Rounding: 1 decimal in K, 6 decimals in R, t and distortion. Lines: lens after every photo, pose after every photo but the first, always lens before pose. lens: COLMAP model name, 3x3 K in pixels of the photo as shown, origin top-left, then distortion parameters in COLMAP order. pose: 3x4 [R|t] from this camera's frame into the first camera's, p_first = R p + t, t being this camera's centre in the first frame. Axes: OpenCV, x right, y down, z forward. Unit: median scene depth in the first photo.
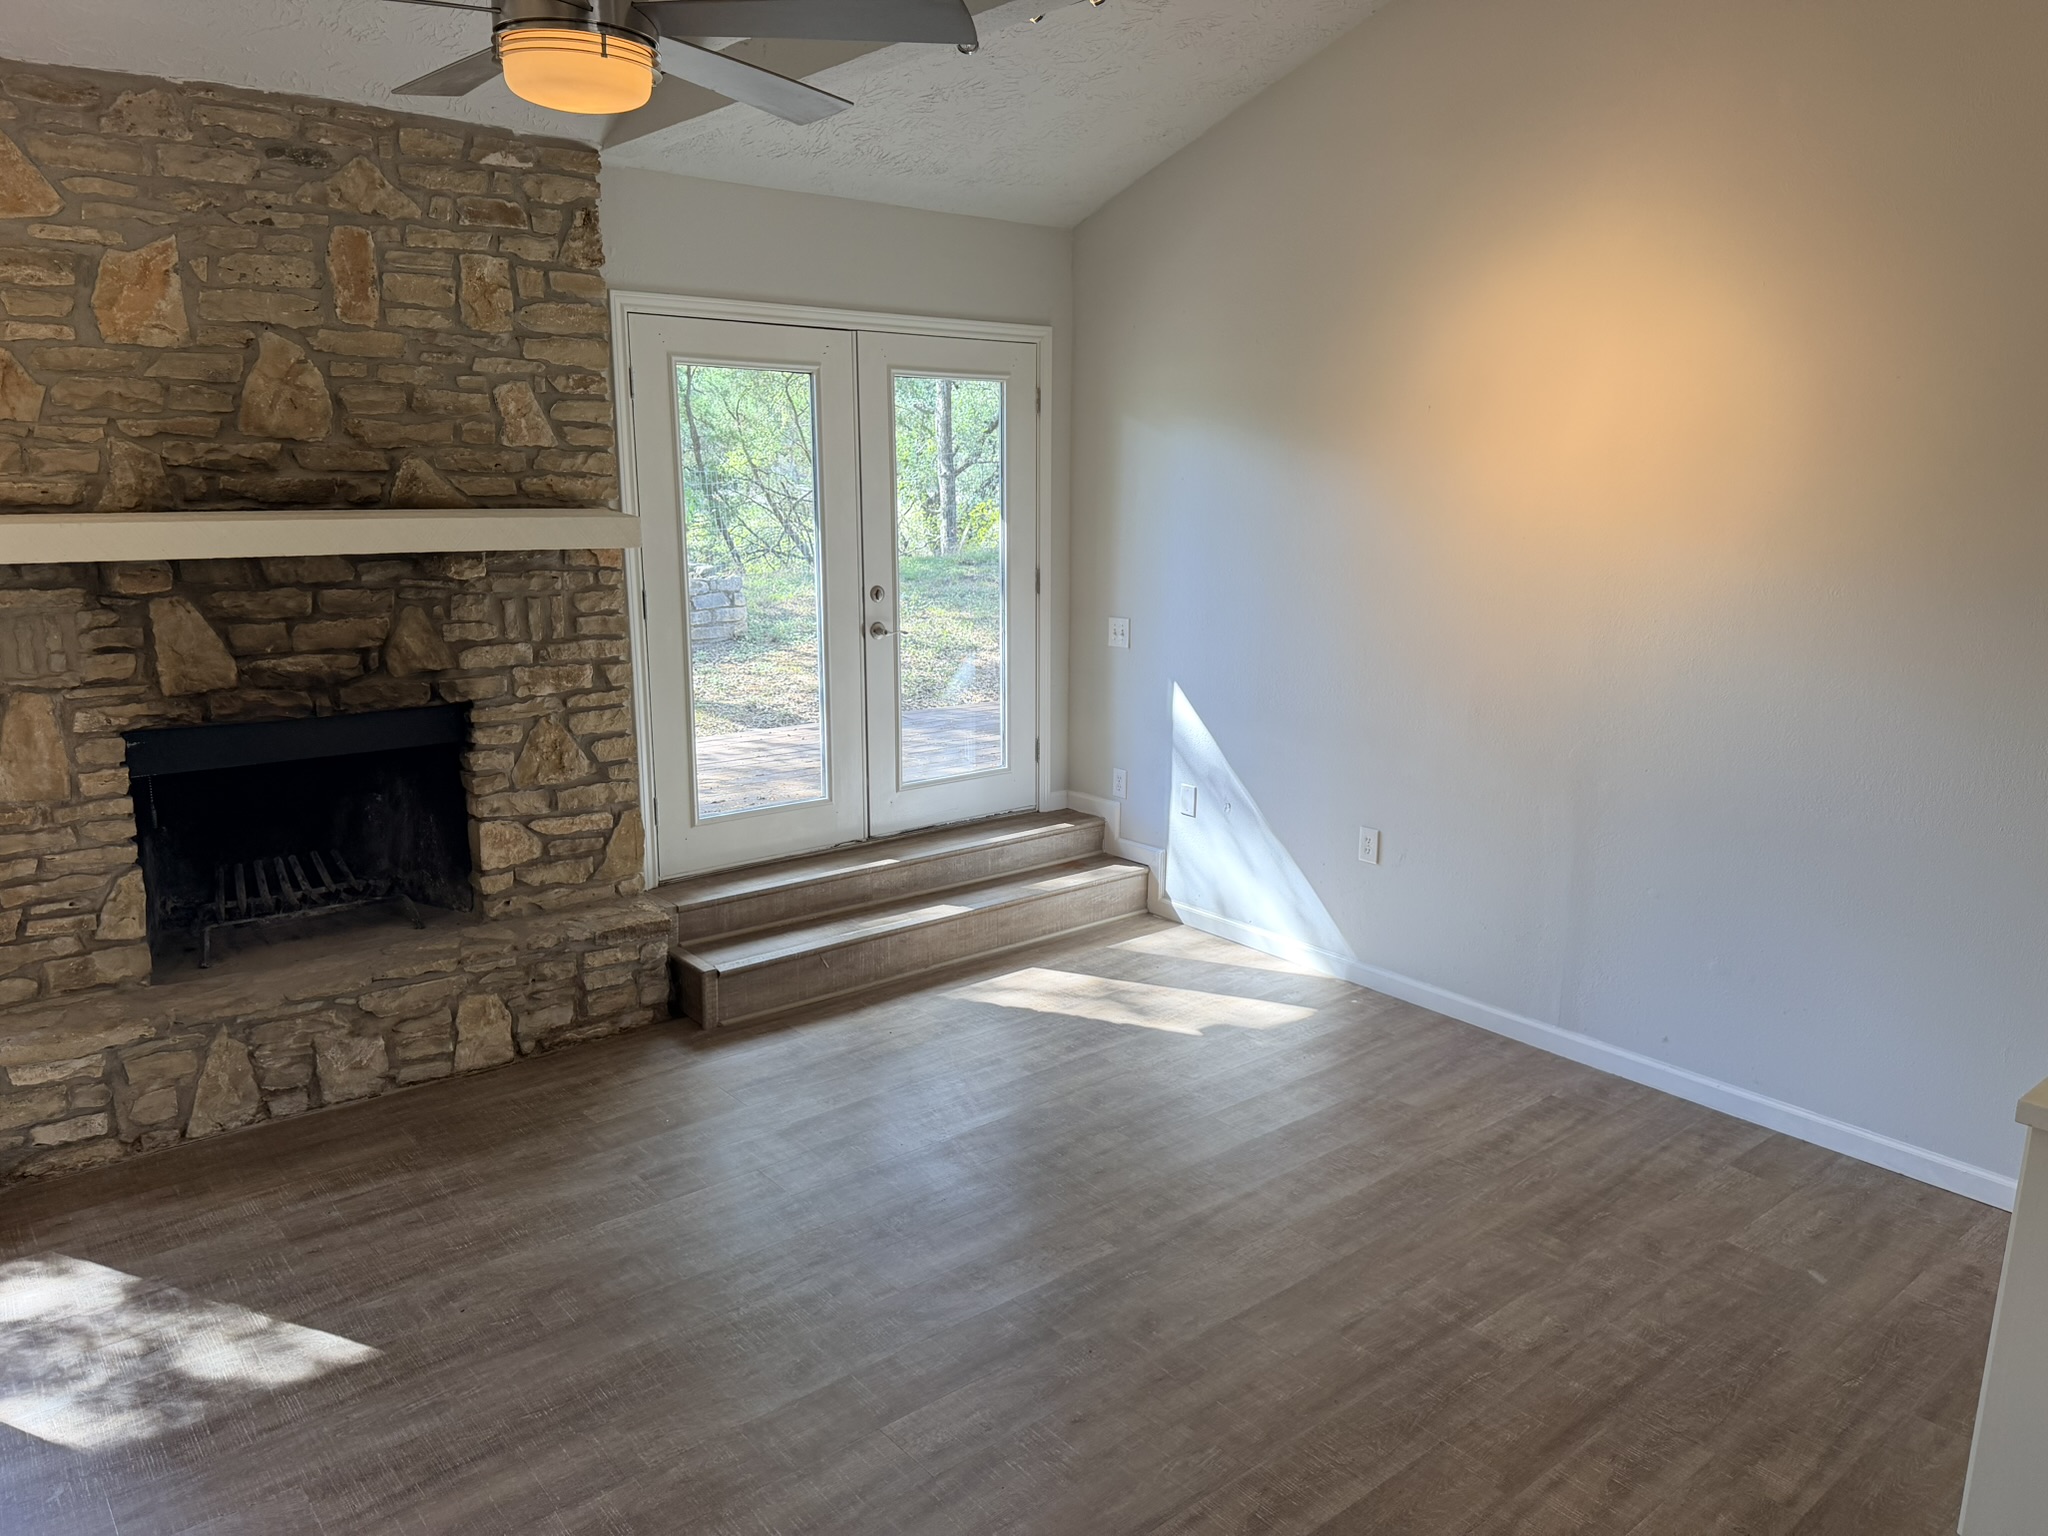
lens RADIAL K [[1427.8, 0, 1032.9], [0, 1427.8, 770.6], [0, 0, 1]] dist [0.016733, -0.033133]
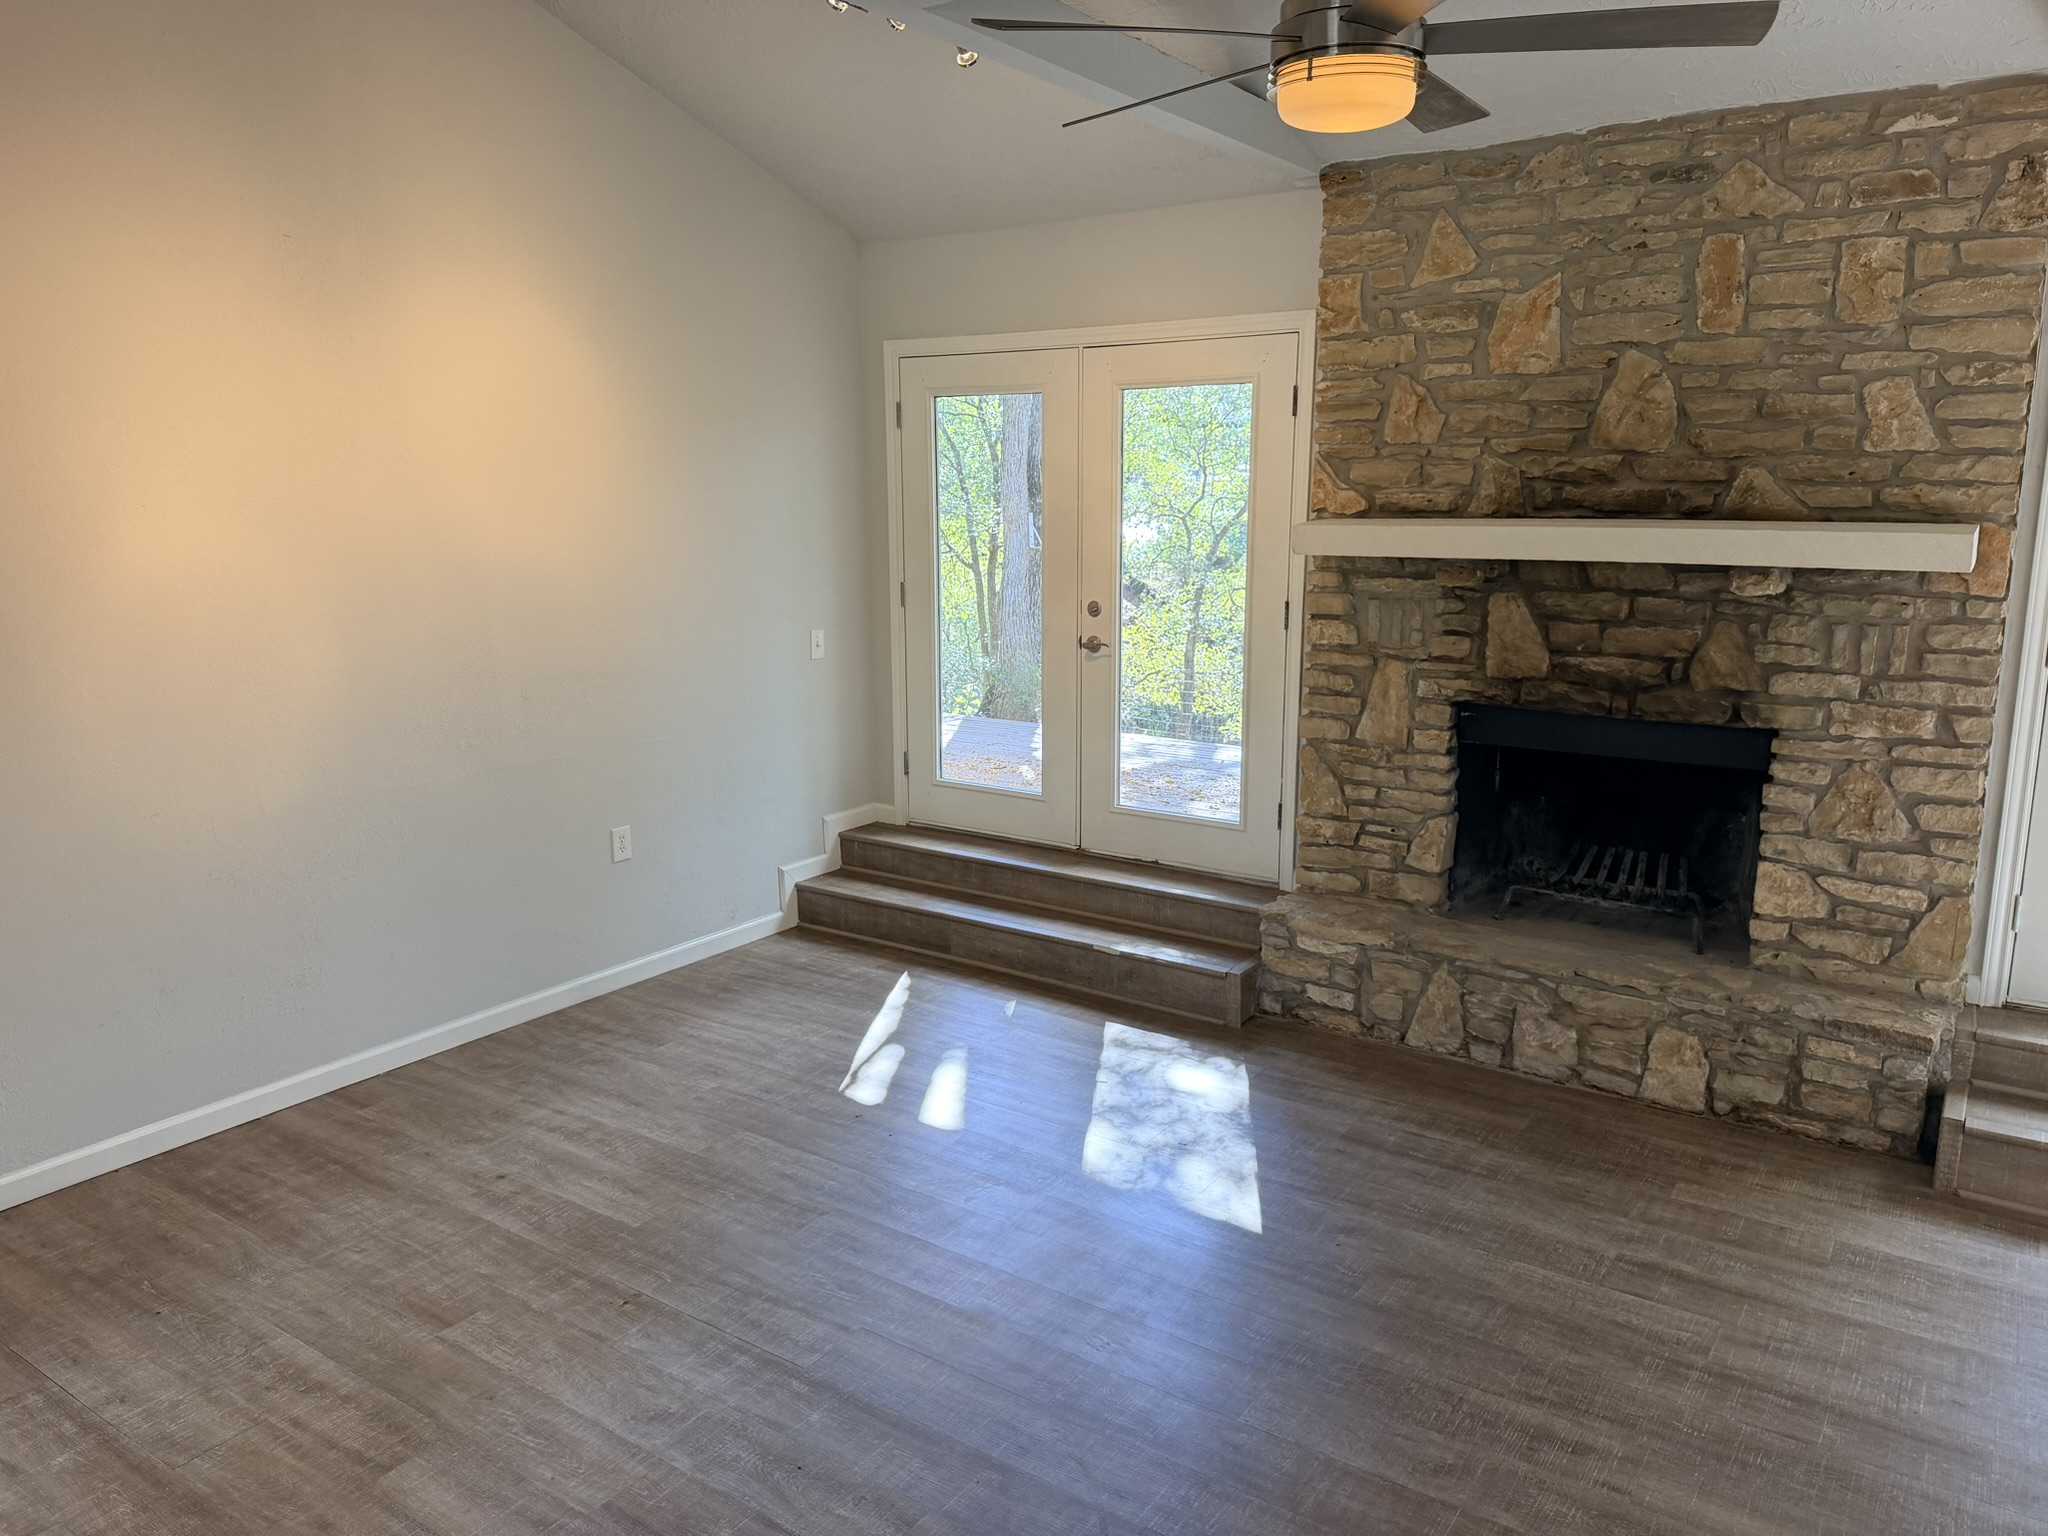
lens RADIAL K [[1442.4, 0, 996.6], [0, 1442.4, 767.7], [0, 0, 1]] dist [0.006546, -0.025556]
pose [[0.251926, 0.181181, -0.950635, 0.391758], [-0.188423, 0.972702, 0.135453, -0.059709], [0.949226, 0.144997, 0.279187, 0.287040]]
